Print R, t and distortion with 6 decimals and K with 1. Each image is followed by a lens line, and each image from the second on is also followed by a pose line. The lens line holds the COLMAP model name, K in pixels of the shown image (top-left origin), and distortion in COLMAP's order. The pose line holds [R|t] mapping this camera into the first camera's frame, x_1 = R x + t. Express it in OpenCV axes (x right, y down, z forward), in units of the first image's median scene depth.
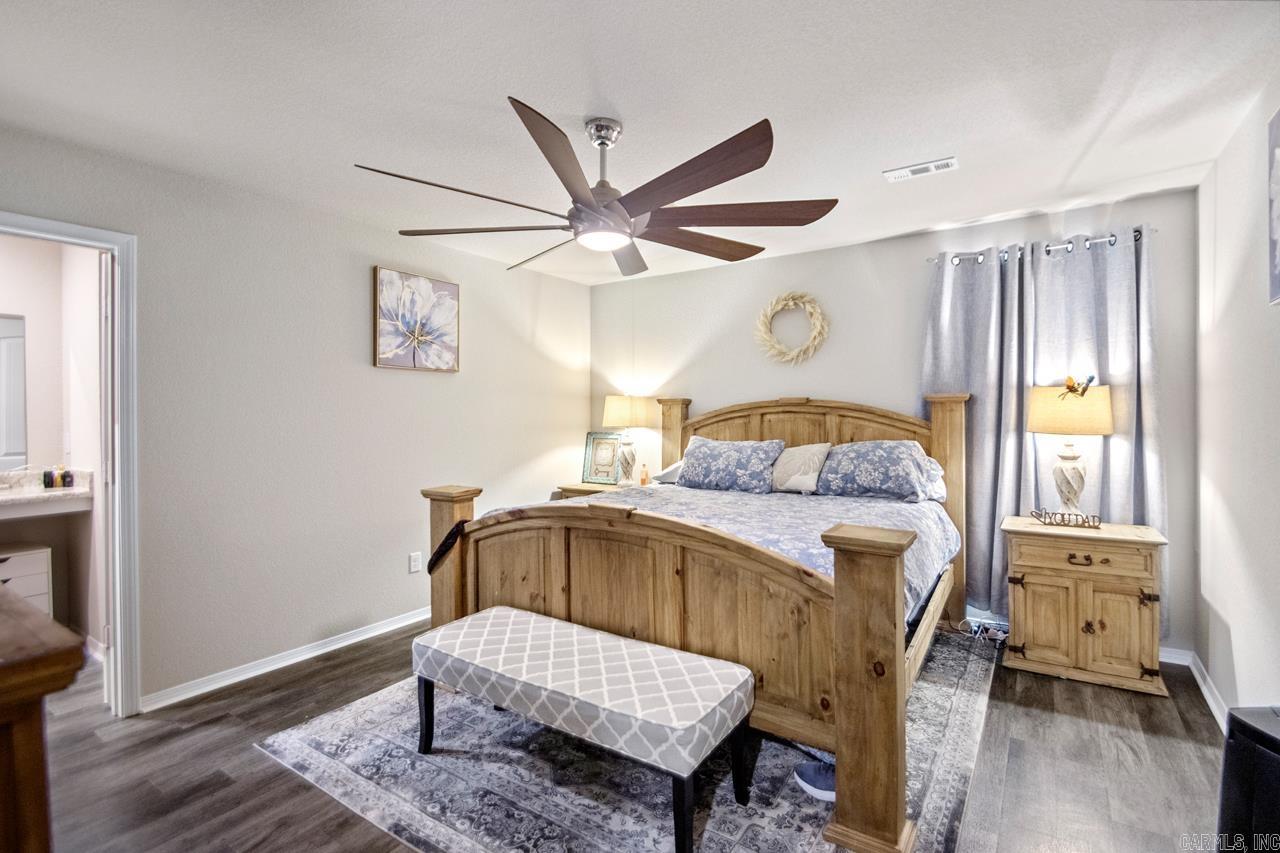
lens RADIAL K [[599.2, 0, 644.3], [0, 599.2, 410.8], [0, 0, 1]] dist [0.001444, 0.000123]
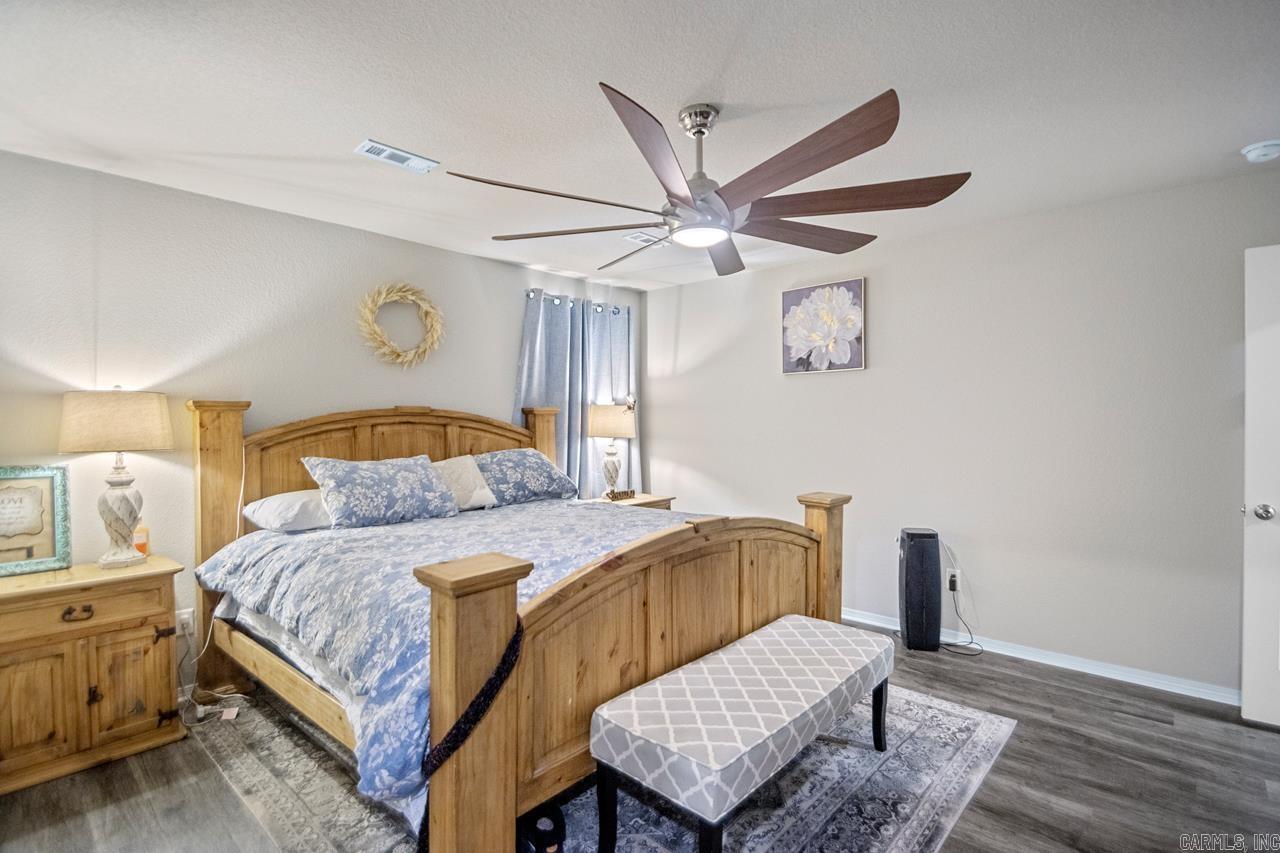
lens RADIAL K [[614.9, 0, 635.6], [0, 614.9, 421.2], [0, 0, 1]] dist [0.014087, -0.015523]
pose [[0.138739, 0.005441, 0.990314, -0.672137], [0.001027, 0.999984, -0.005638, 0.005643], [-0.990328, 0.001799, 0.138731, 0.631270]]
